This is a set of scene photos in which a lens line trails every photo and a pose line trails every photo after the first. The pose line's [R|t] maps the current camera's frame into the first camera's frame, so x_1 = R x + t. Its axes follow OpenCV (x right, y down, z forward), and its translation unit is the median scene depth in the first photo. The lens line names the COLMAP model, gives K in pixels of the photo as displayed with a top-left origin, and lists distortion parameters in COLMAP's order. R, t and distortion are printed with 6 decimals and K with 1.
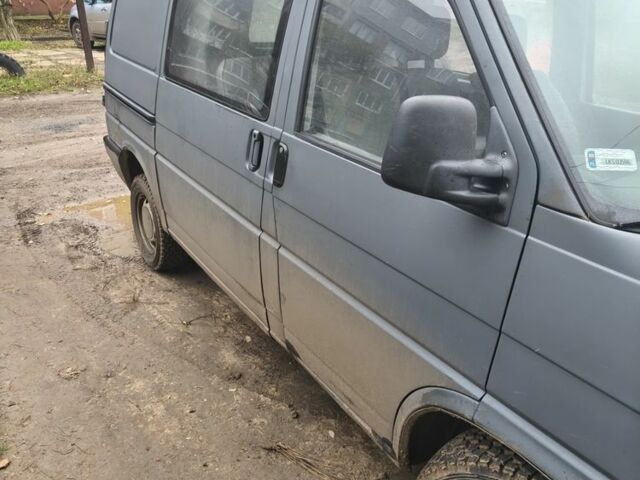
lens RADIAL K [[581.2, 0, 320.0], [0, 581.2, 240.0], [0, 0, 1]] dist [0.056542, 0.011113]
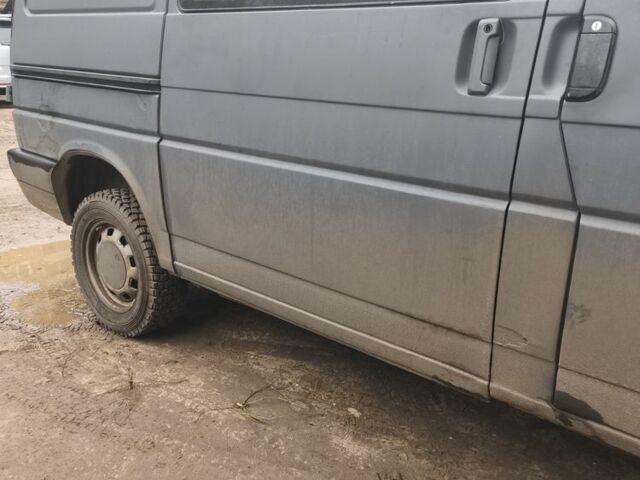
lens RADIAL K [[581.2, 0, 320.0], [0, 581.2, 240.0], [0, 0, 1]] dist [0.056542, 0.011113]
pose [[0.953482, -0.096250, 0.285670, -0.347685], [0.125612, 0.988322, -0.086262, 0.038220], [-0.274031, 0.118133, 0.954438, 0.416197]]
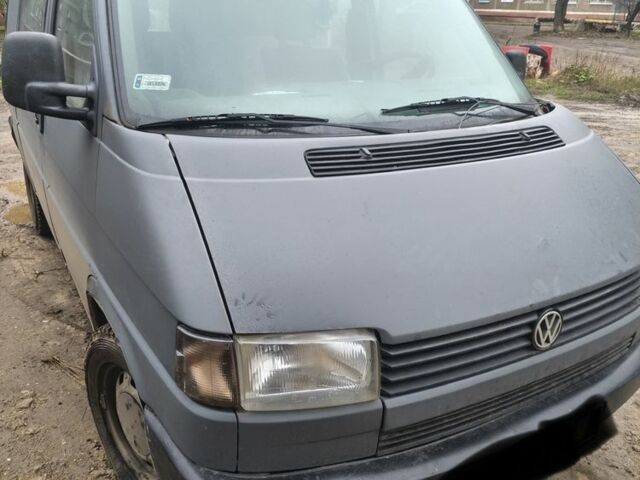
lens RADIAL K [[581.2, 0, 320.0], [0, 581.2, 240.0], [0, 0, 1]] dist [0.056542, 0.011113]
pose [[0.998745, 0.017265, -0.047014, 0.409553], [-0.018266, 0.999614, -0.020946, 0.103975], [0.046634, 0.021778, 0.998675, -0.124661]]
